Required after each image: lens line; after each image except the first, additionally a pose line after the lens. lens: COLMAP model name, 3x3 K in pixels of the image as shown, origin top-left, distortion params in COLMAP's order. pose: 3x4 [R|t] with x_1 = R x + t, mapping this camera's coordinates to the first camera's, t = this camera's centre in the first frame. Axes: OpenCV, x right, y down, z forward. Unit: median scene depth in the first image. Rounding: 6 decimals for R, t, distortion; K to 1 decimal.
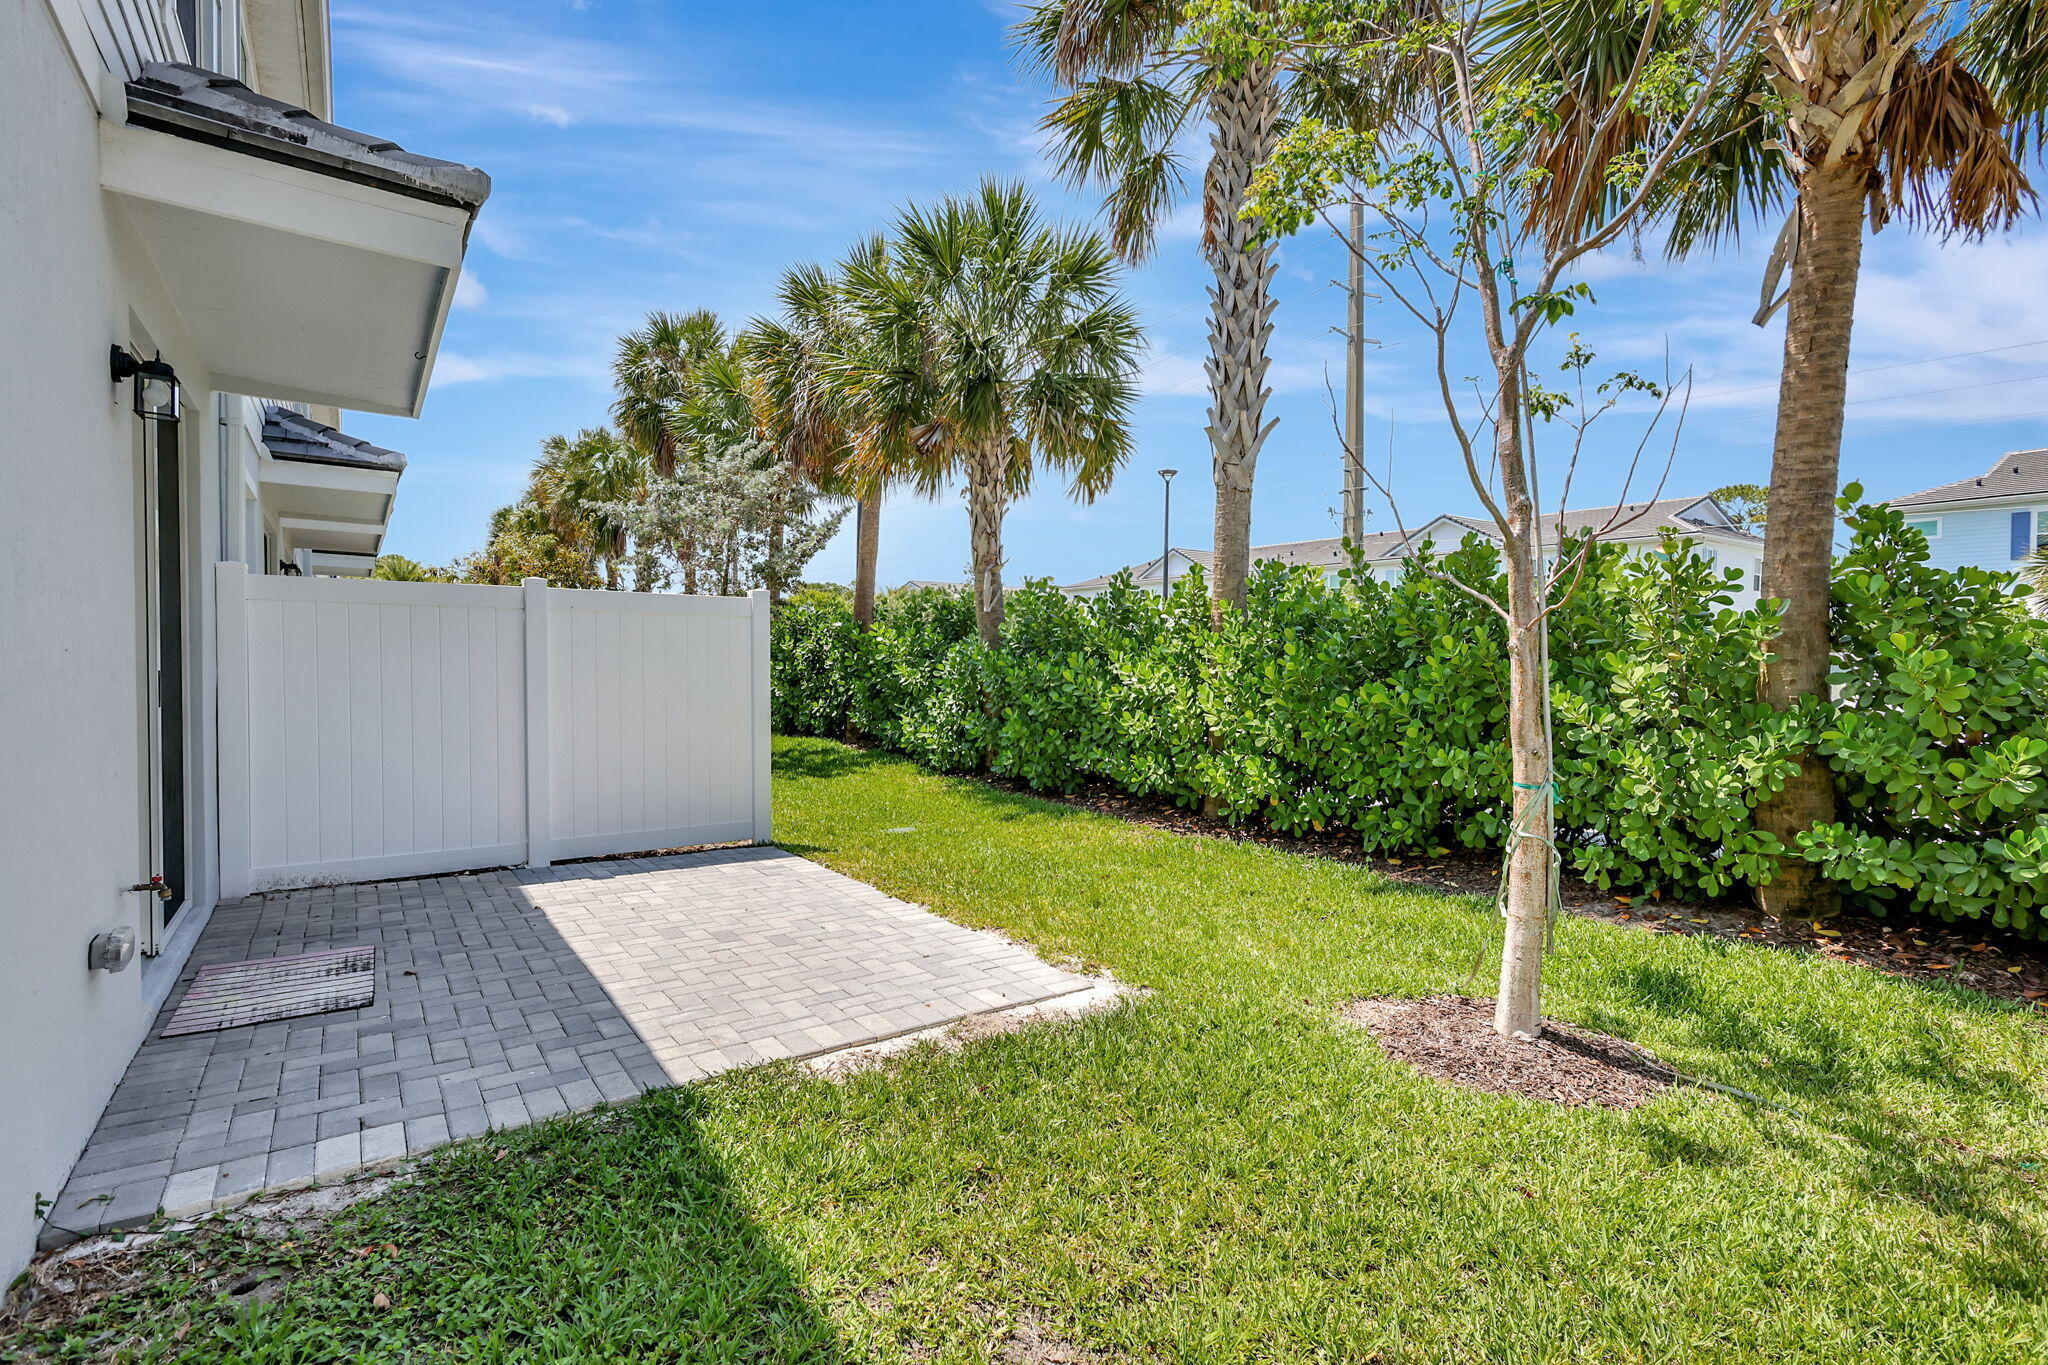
lens RADIAL K [[959.5, 0, 1018.3], [0, 959.5, 675.6], [0, 0, 1]] dist [-0.001242, 0.001674]
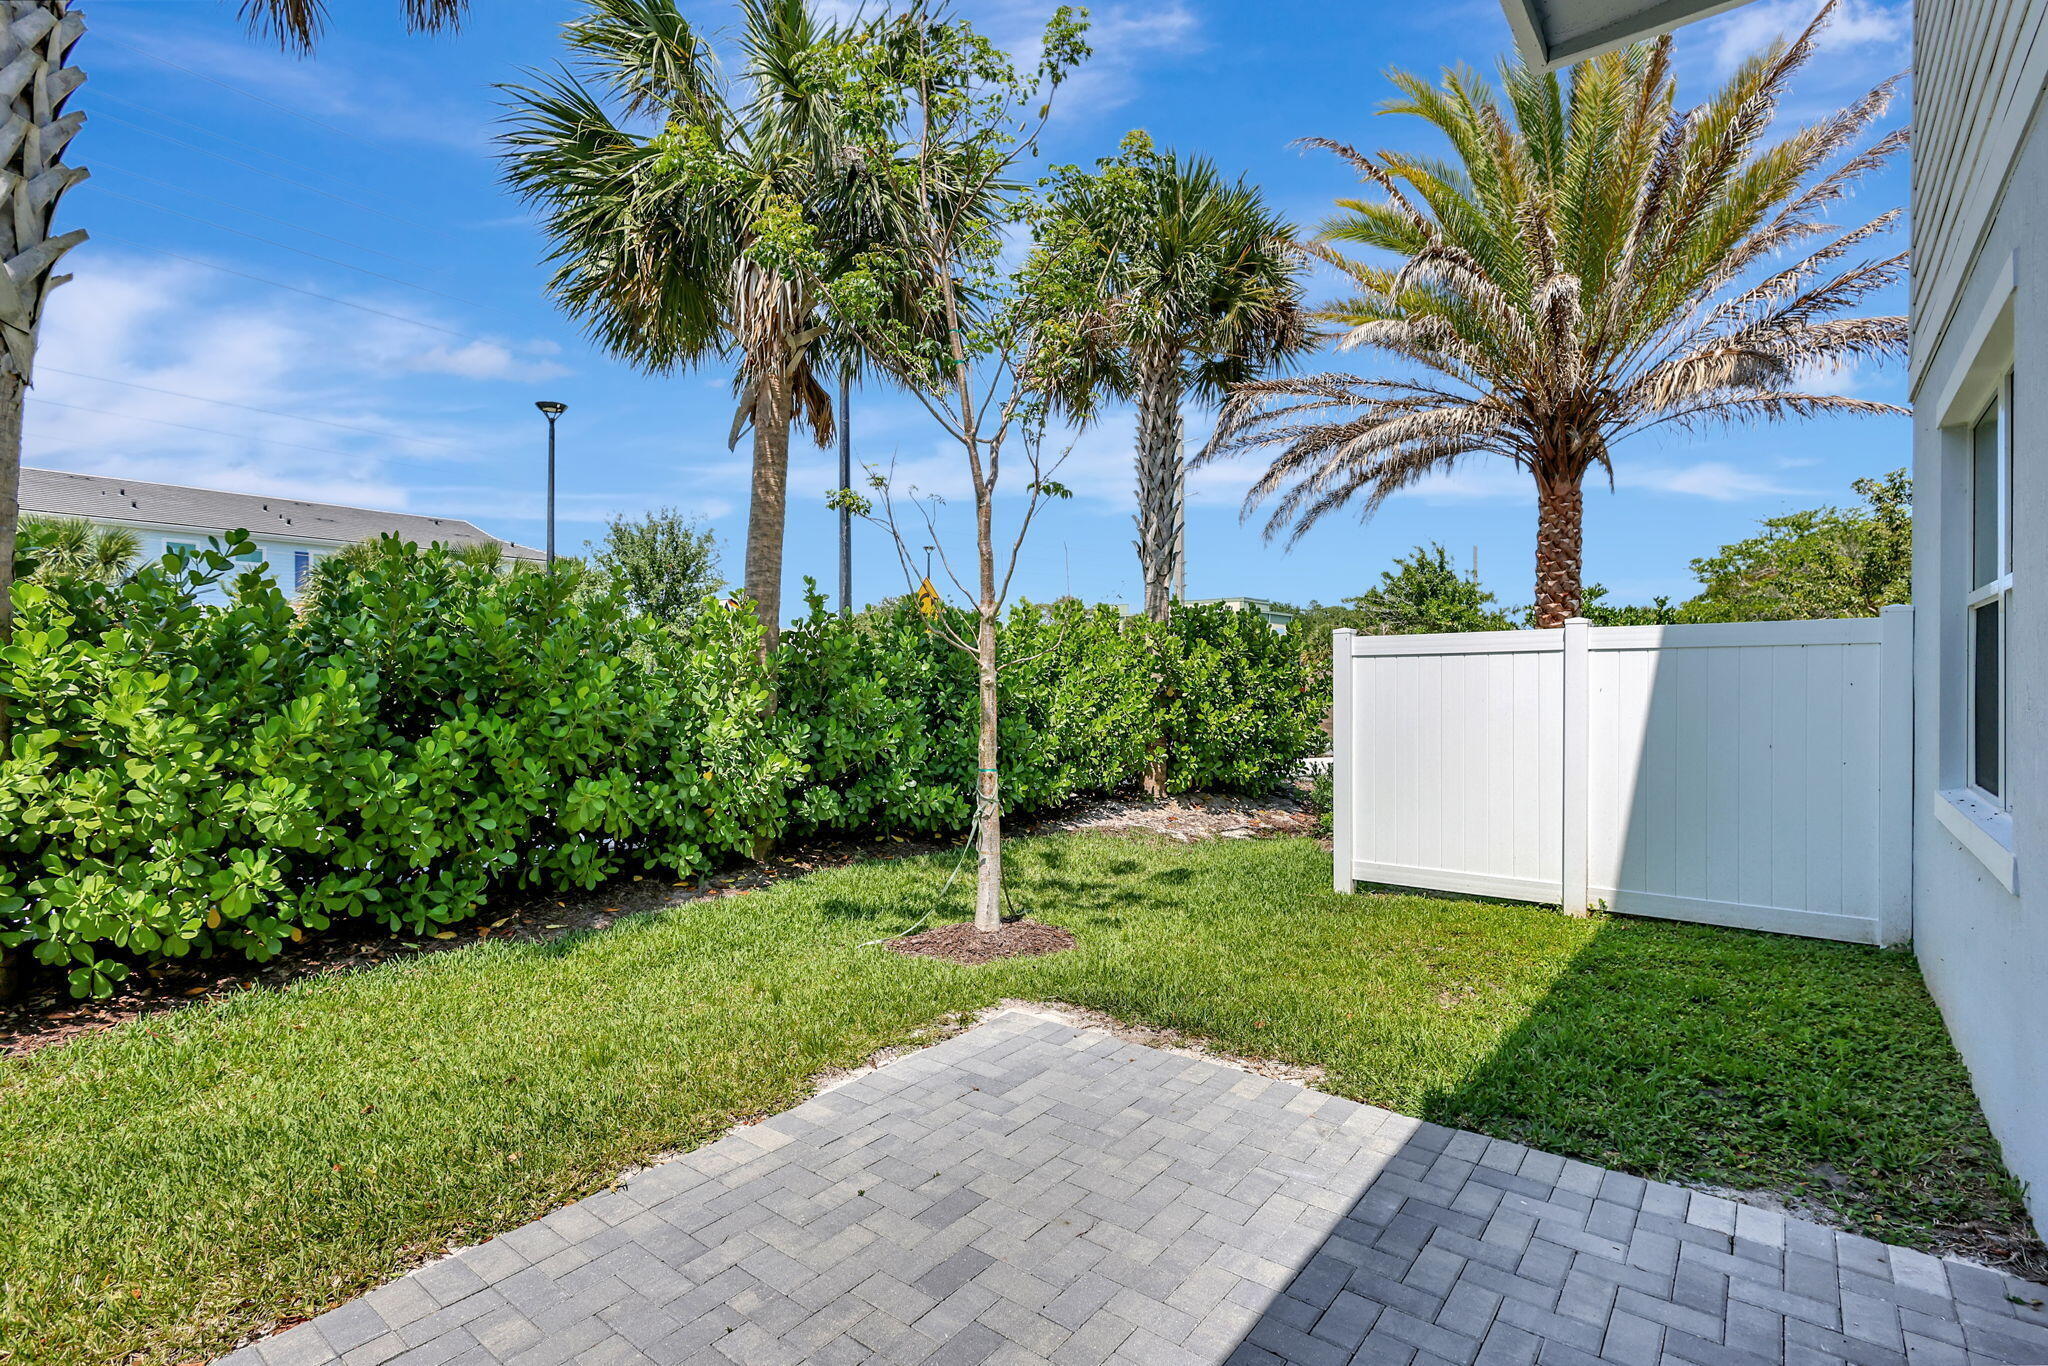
lens RADIAL K [[959.5, 0, 1021.9], [0, 959.5, 682.2], [0, 0, 1]] dist [-0.001242, 0.001674]
pose [[-0.281996, -0.007937, 0.959383, -1.027717], [0.016806, 0.999771, 0.013211, -0.054263], [-0.959268, 0.019849, -0.281799, 1.427405]]
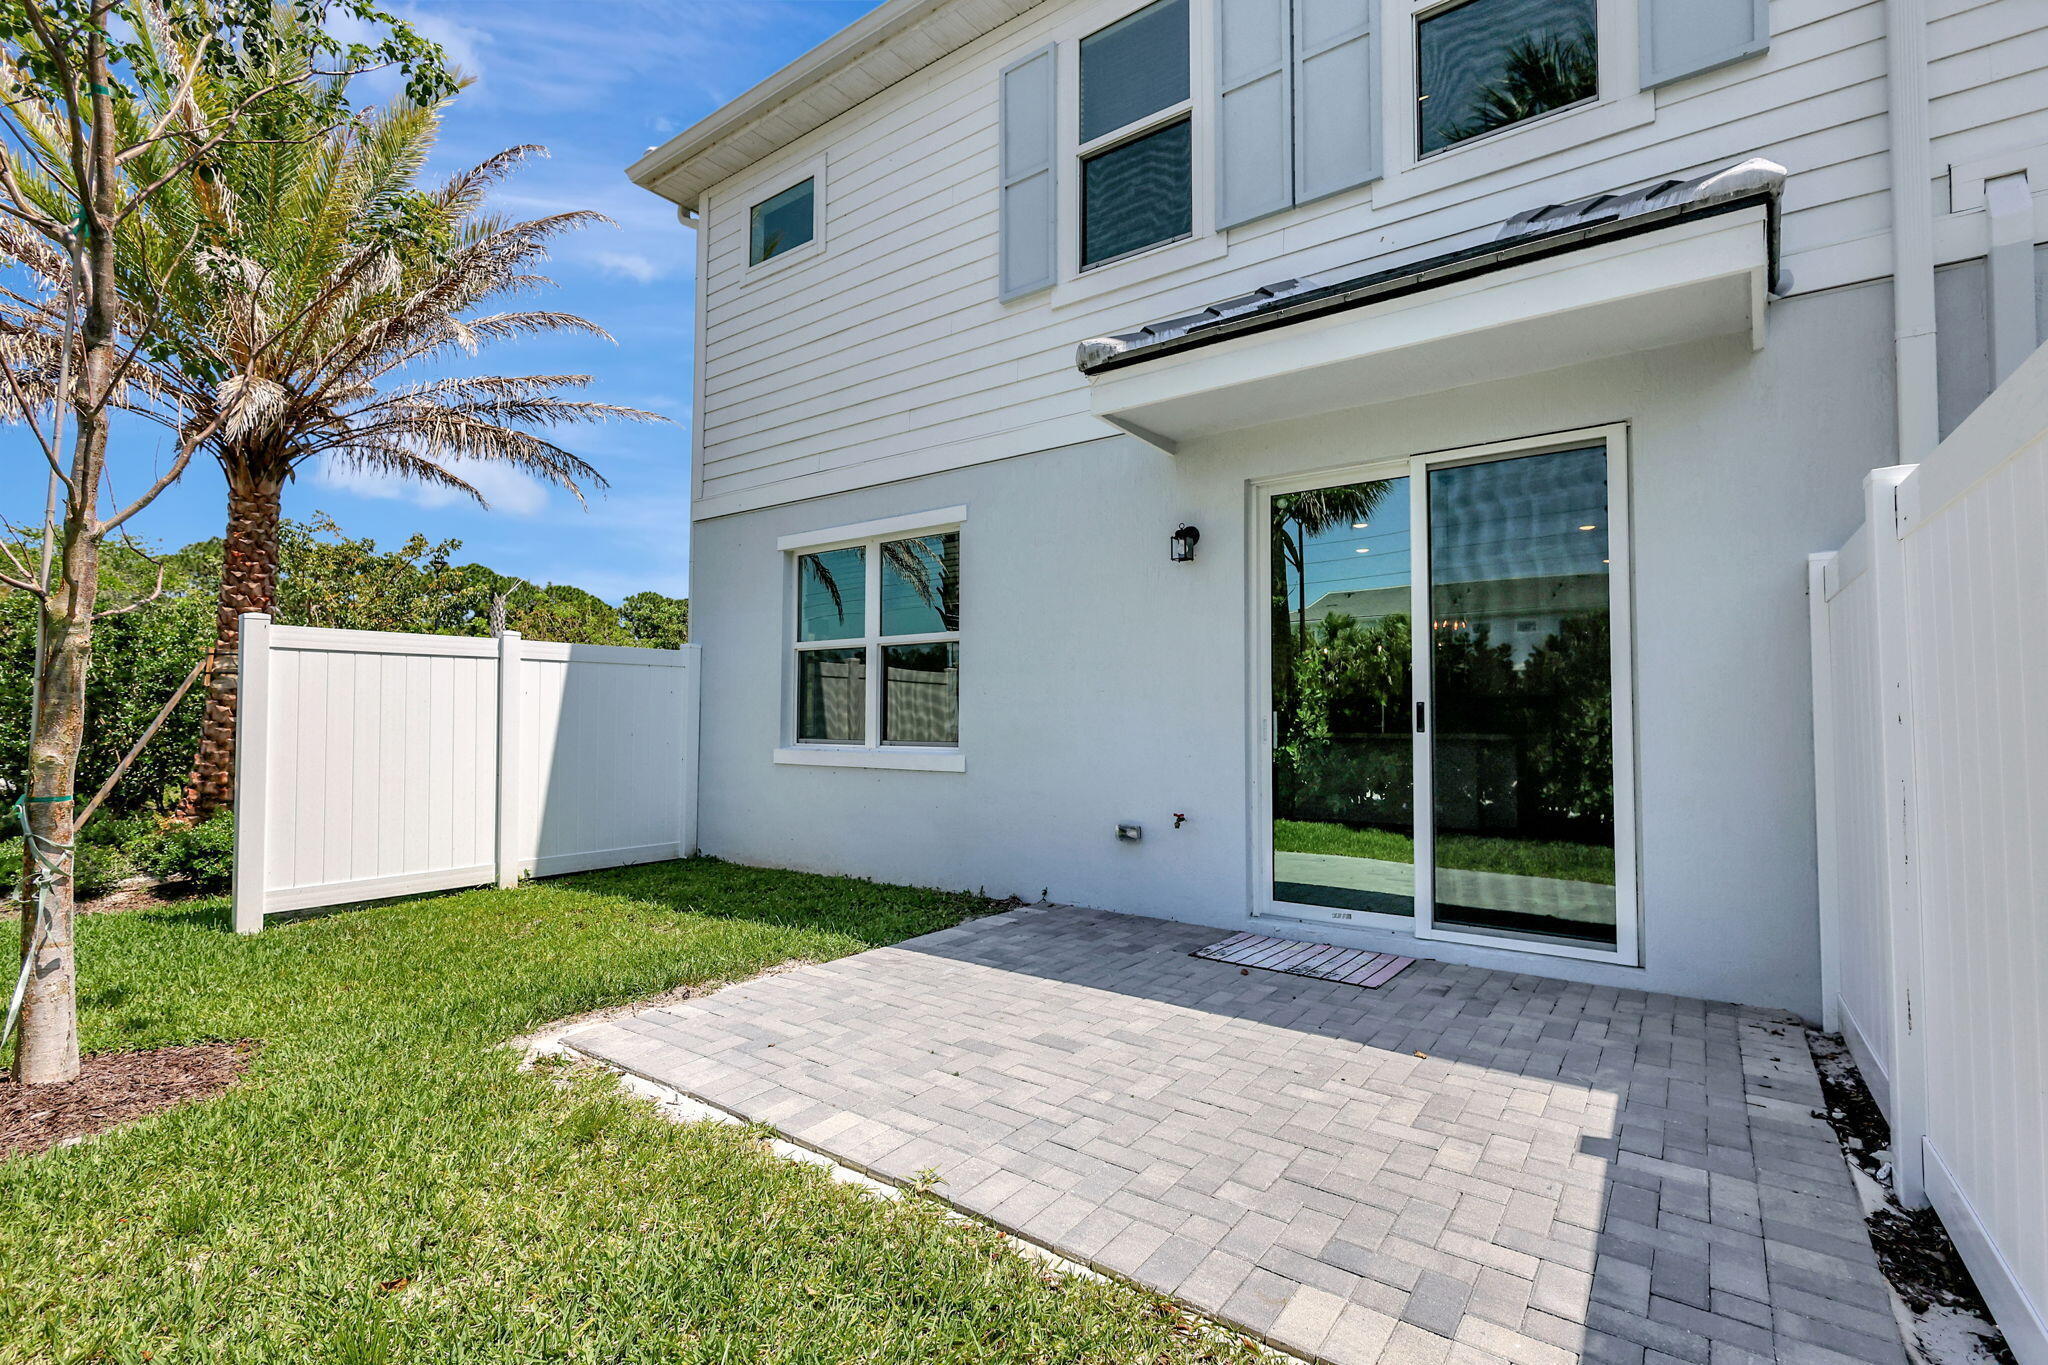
lens RADIAL K [[959.5, 0, 1022.9], [0, 959.5, 687.9], [0, 0, 1]] dist [-0.001242, 0.001674]
pose [[-0.944779, -0.020349, -0.327076, -0.032696], [-0.014751, 0.999699, -0.019587, 0.011453], [0.327376, -0.013681, -0.944795, 2.212655]]
